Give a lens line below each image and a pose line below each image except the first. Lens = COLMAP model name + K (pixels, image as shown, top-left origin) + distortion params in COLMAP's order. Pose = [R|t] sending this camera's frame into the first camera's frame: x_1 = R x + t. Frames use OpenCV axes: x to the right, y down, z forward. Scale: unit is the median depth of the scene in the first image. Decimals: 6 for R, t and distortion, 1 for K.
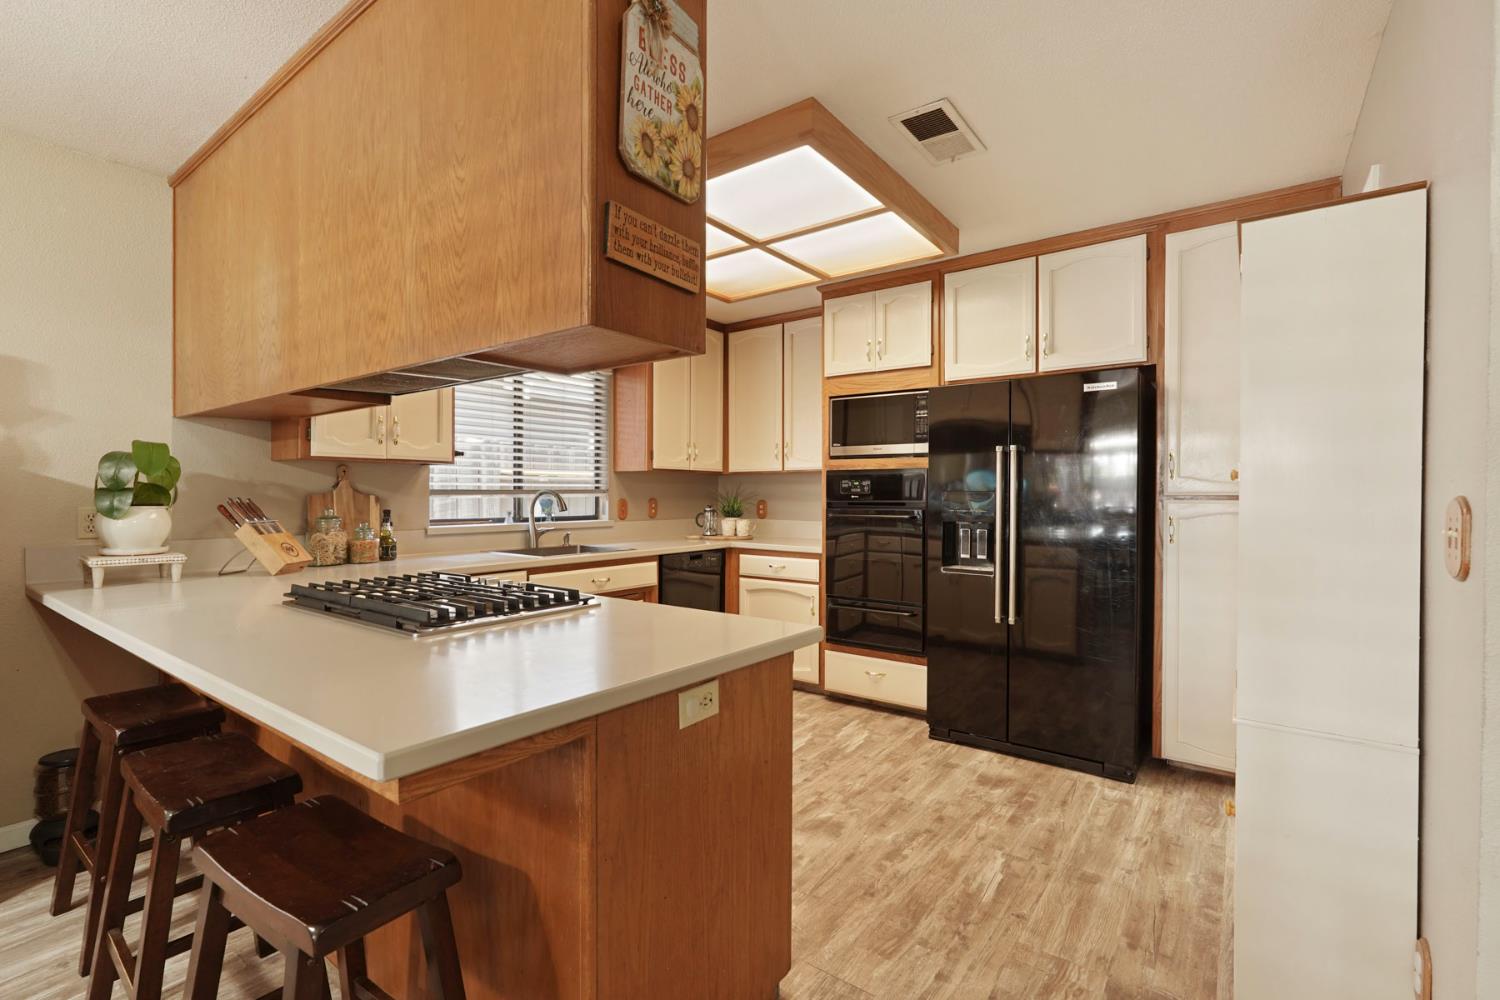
lens RADIAL K [[676.7, 0, 748.6], [0, 676.7, 497.7], [0, 0, 1]] dist [-0.016149, 0.008701]
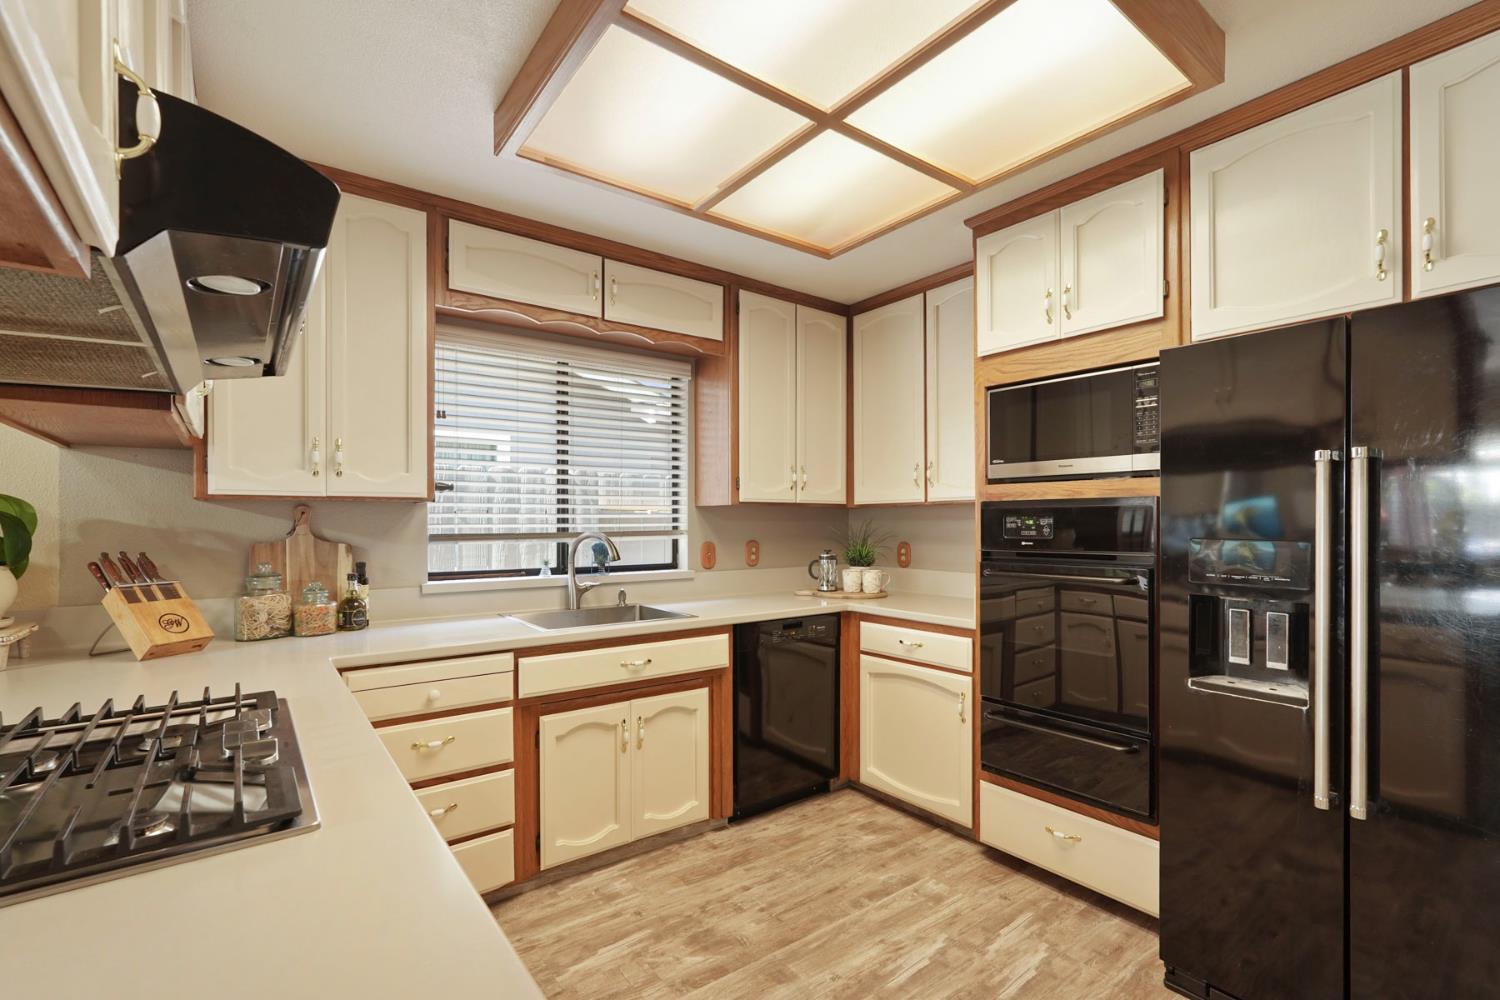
lens RADIAL K [[674.3, 0, 748.7], [0, 674.3, 523.1], [0, 0, 1]] dist [-0.019317, 0.010966]
pose [[0.958871, -0.004954, -0.283798, 0.087041], [0.003393, 0.999976, -0.005991, -0.017501], [0.283820, 0.004782, 0.958866, 0.334102]]
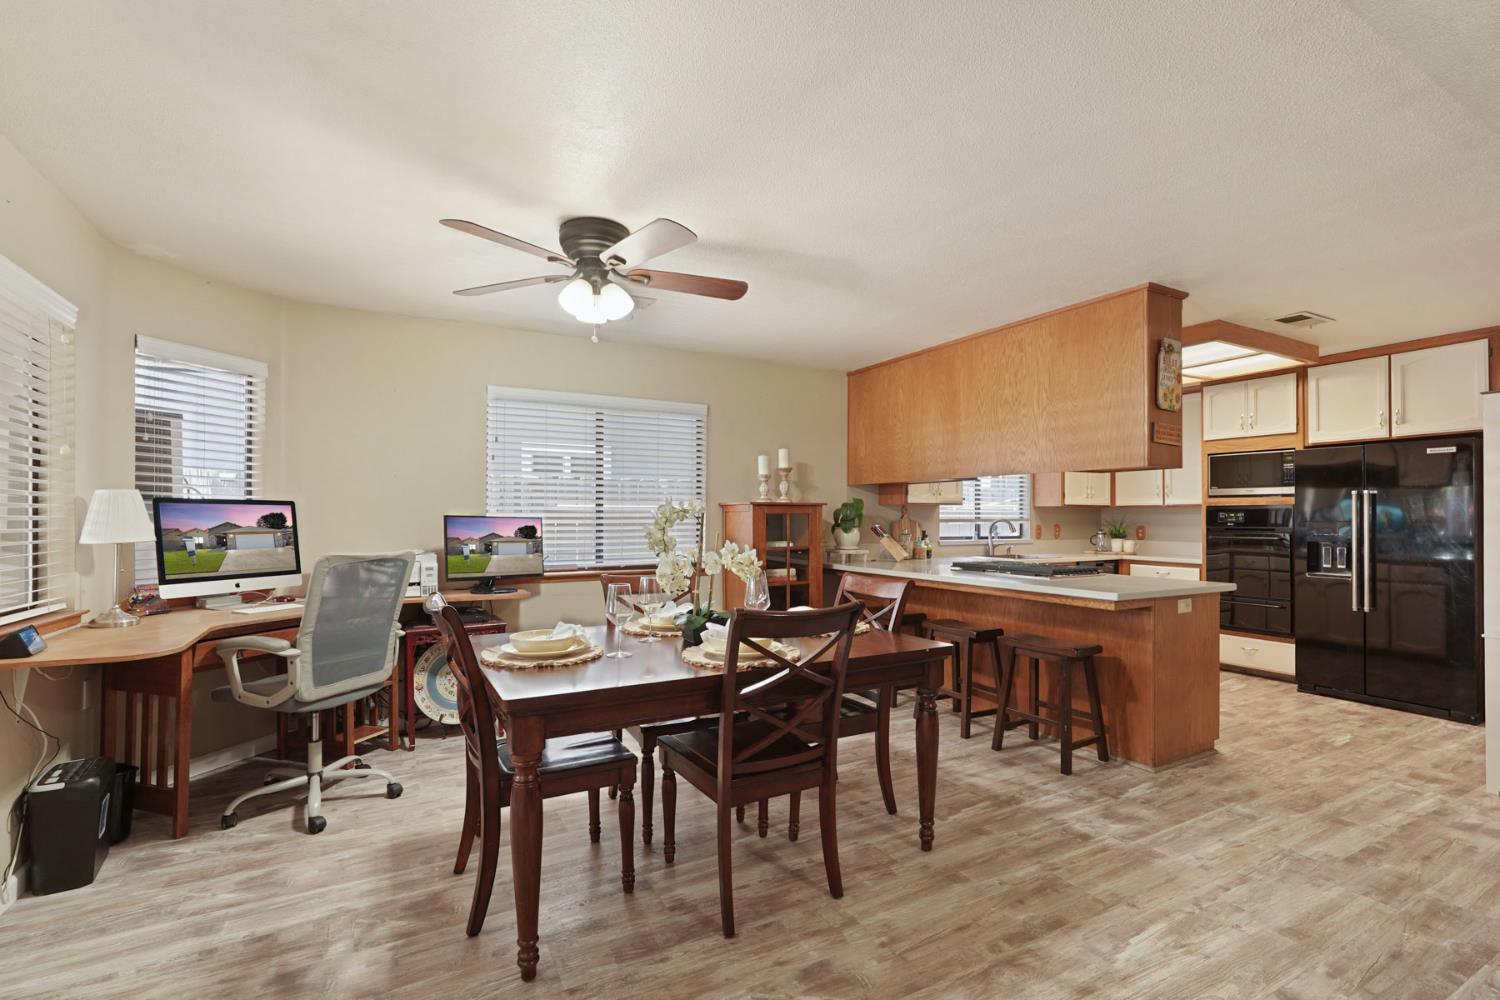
lens RADIAL K [[666.9, 0, 750.5], [0, 666.9, 510.3], [0, 0, 1]] dist [-0.008555, 0.005356]
pose [[0.910212, -0.004316, -0.414119, -0.184921], [-0.003183, 0.999843, -0.017417, -0.003334], [0.414129, 0.017172, 0.910056, -0.700856]]
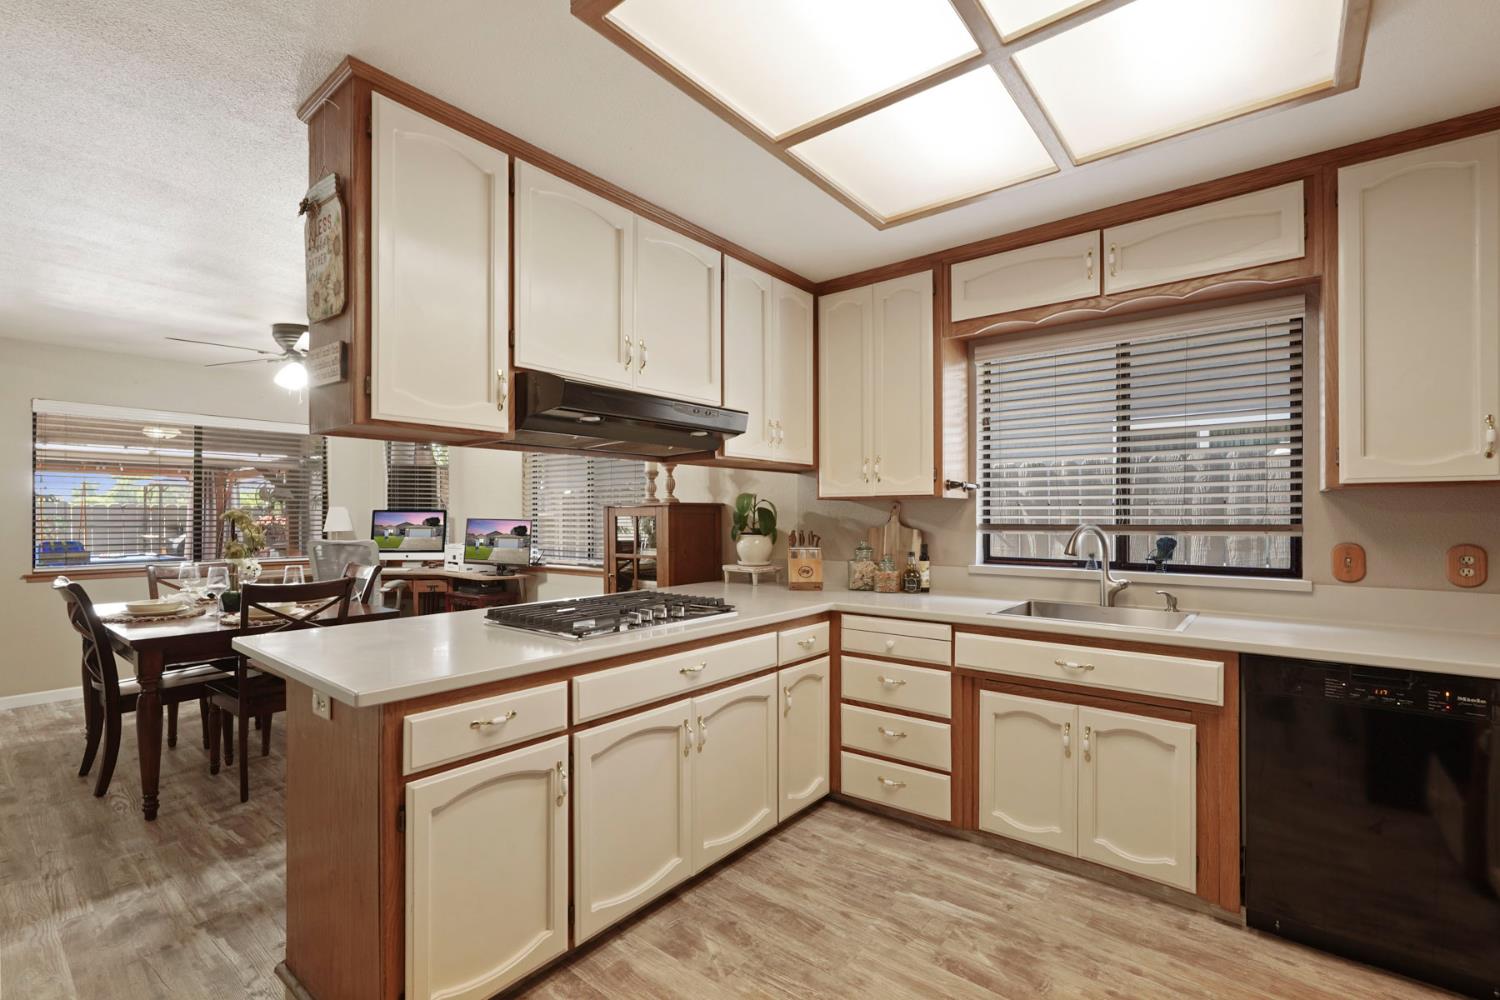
lens RADIAL K [[666.9, 0, 750.5], [0, 666.9, 510.3], [0, 0, 1]] dist [-0.008555, 0.005356]
pose [[-0.038431, -0.010300, -0.999208, 0.408499], [-0.006156, 0.999930, -0.010071, -0.017995], [0.999242, 0.005764, -0.038492, 0.657207]]
